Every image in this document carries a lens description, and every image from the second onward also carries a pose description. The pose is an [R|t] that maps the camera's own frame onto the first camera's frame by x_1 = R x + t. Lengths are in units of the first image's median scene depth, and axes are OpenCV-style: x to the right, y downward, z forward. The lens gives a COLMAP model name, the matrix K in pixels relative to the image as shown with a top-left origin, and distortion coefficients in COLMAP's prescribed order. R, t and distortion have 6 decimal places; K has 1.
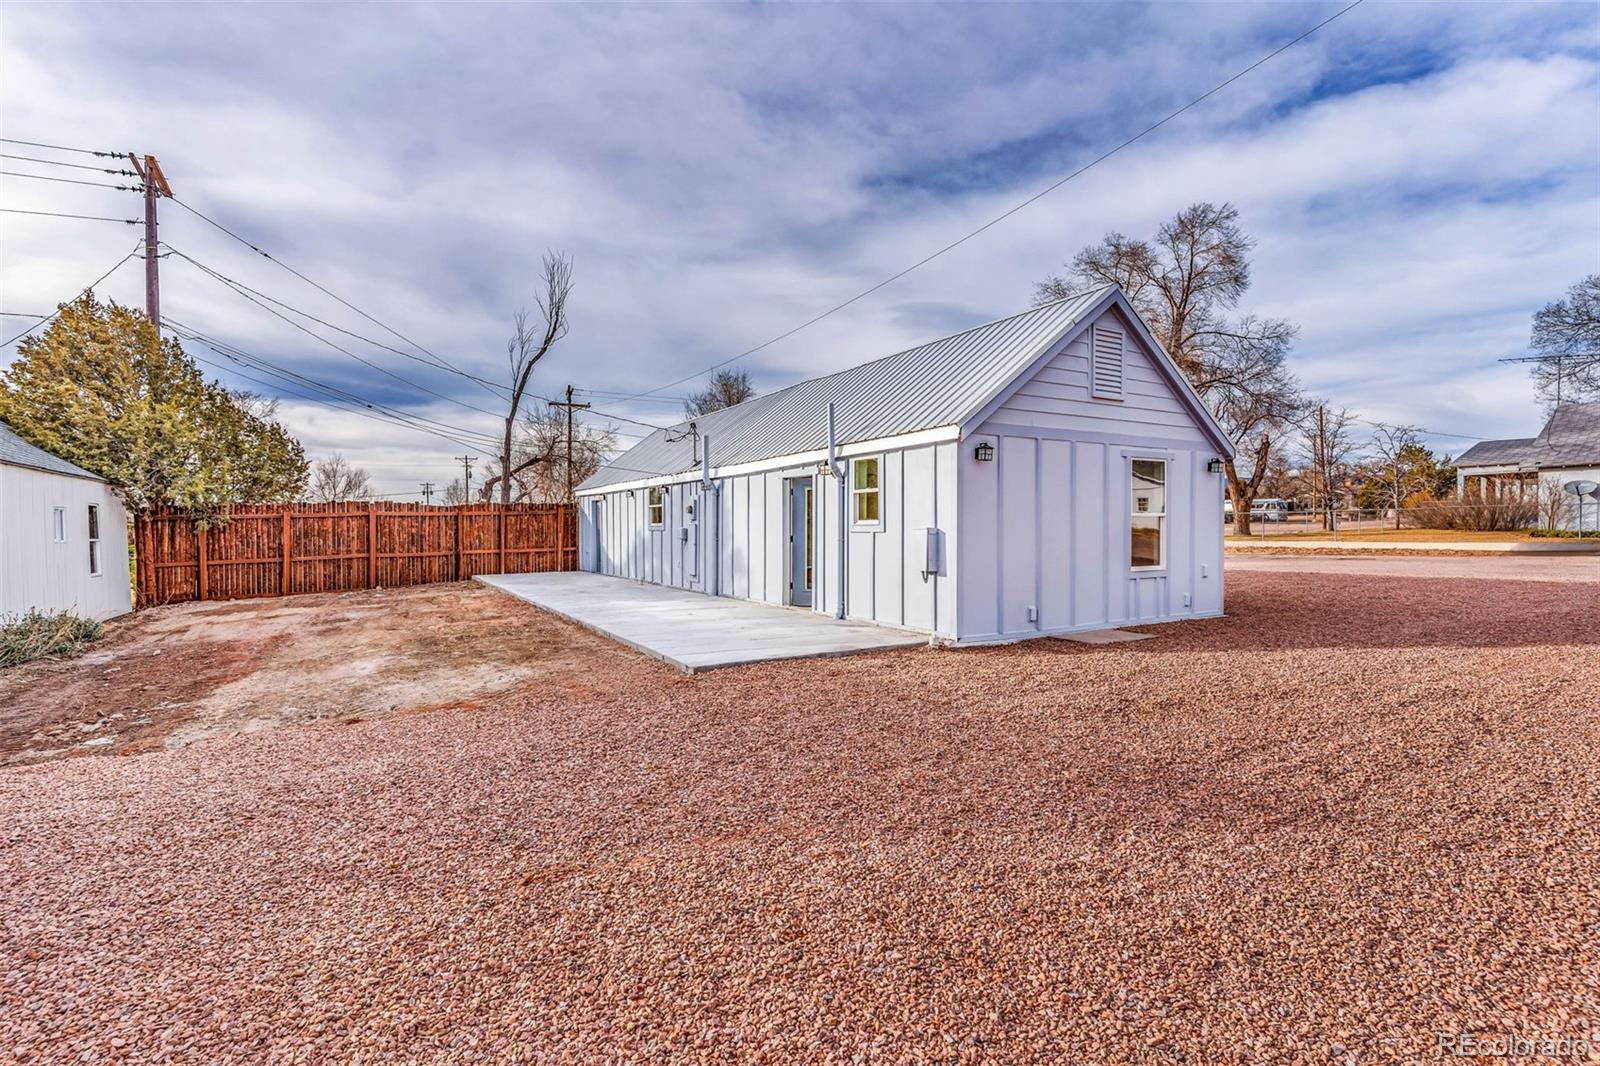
lens RADIAL K [[806.7, 0, 780.0], [0, 806.7, 531.2], [0, 0, 1]] dist [0.014259, 0.000105]
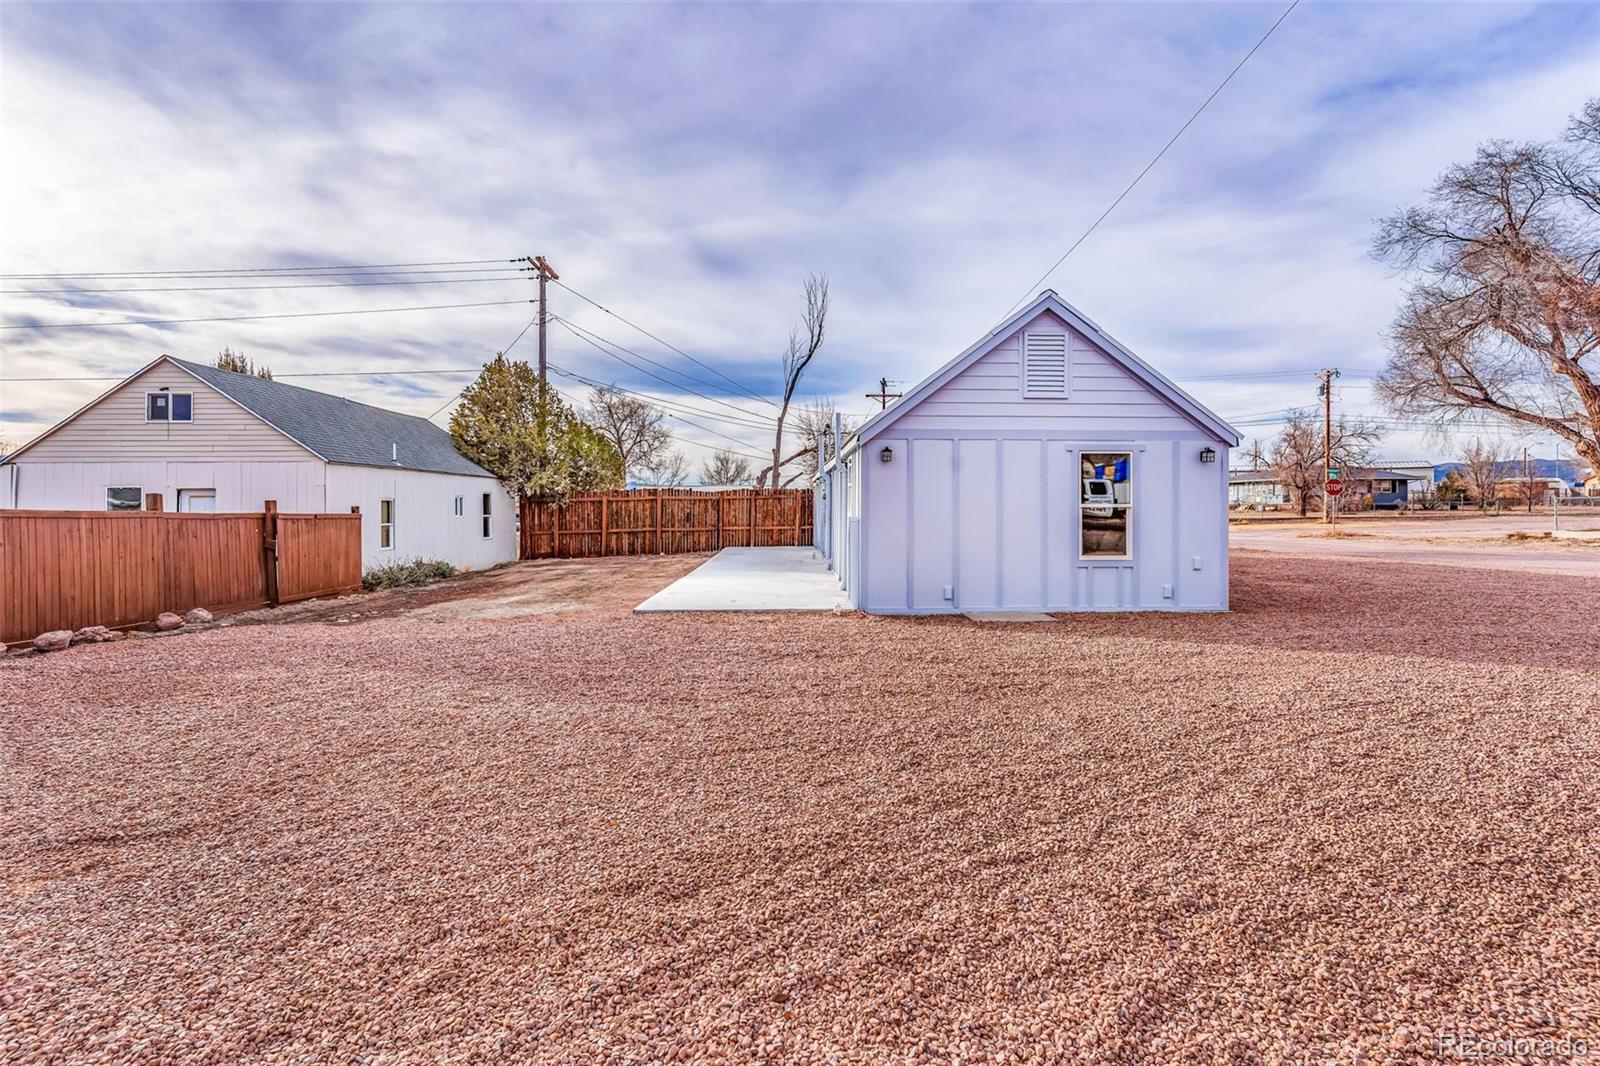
lens RADIAL K [[818.2, 0, 799.5], [0, 818.2, 504.8], [0, 0, 1]] dist [0.000103, -0.000097]
pose [[0.872180, 0.006145, -0.489146, 0.365151], [-0.008684, 0.999958, -0.002923, -0.008746], [0.489108, 0.006798, 0.872197, -0.059294]]
